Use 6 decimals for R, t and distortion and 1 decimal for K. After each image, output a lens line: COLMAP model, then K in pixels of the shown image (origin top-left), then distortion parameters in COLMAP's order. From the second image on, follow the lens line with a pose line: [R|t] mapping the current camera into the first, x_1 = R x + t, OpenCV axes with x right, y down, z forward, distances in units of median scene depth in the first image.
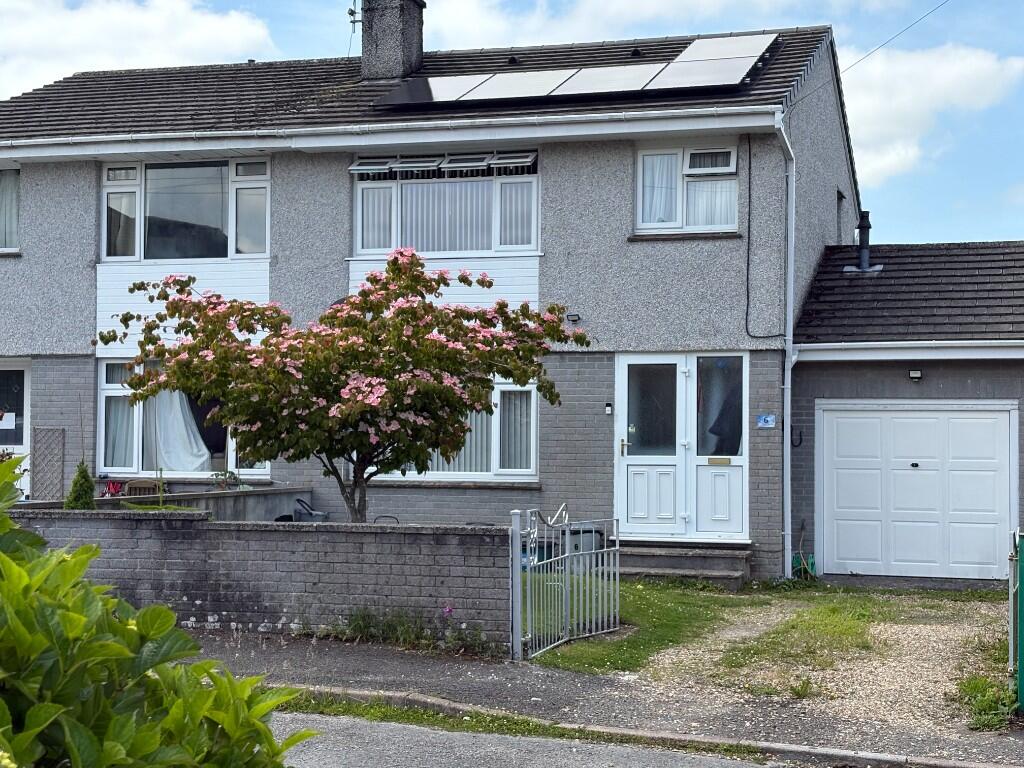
lens RADIAL K [[1680.0, 0, 512.0], [0, 1680.0, 384.0], [0, 0, 1]] dist [0.011766, 0.257162]
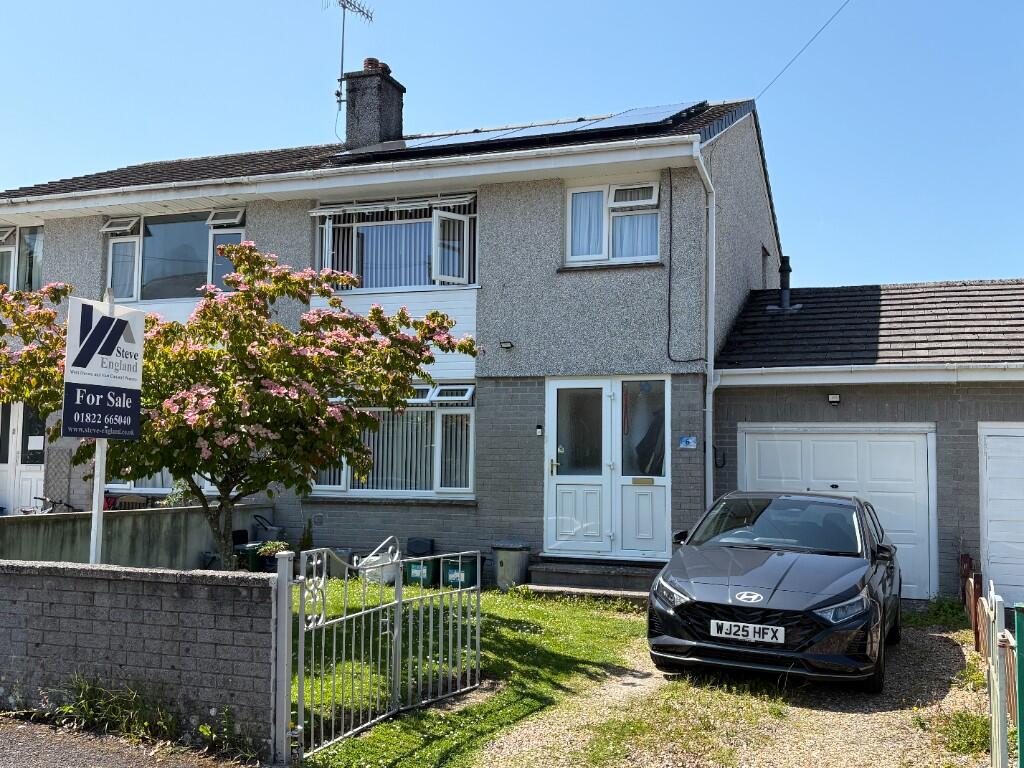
lens RADIAL K [[1030.2, 0, 512.0], [0, 1030.2, 384.0], [0, 0, 1]] dist [0.015259, -0.028496]
pose [[0.998079, -0.000584, -0.061951, 0.080757], [-0.002145, 0.999030, -0.043983, 0.013848], [0.061916, 0.044031, 0.997110, 0.352078]]
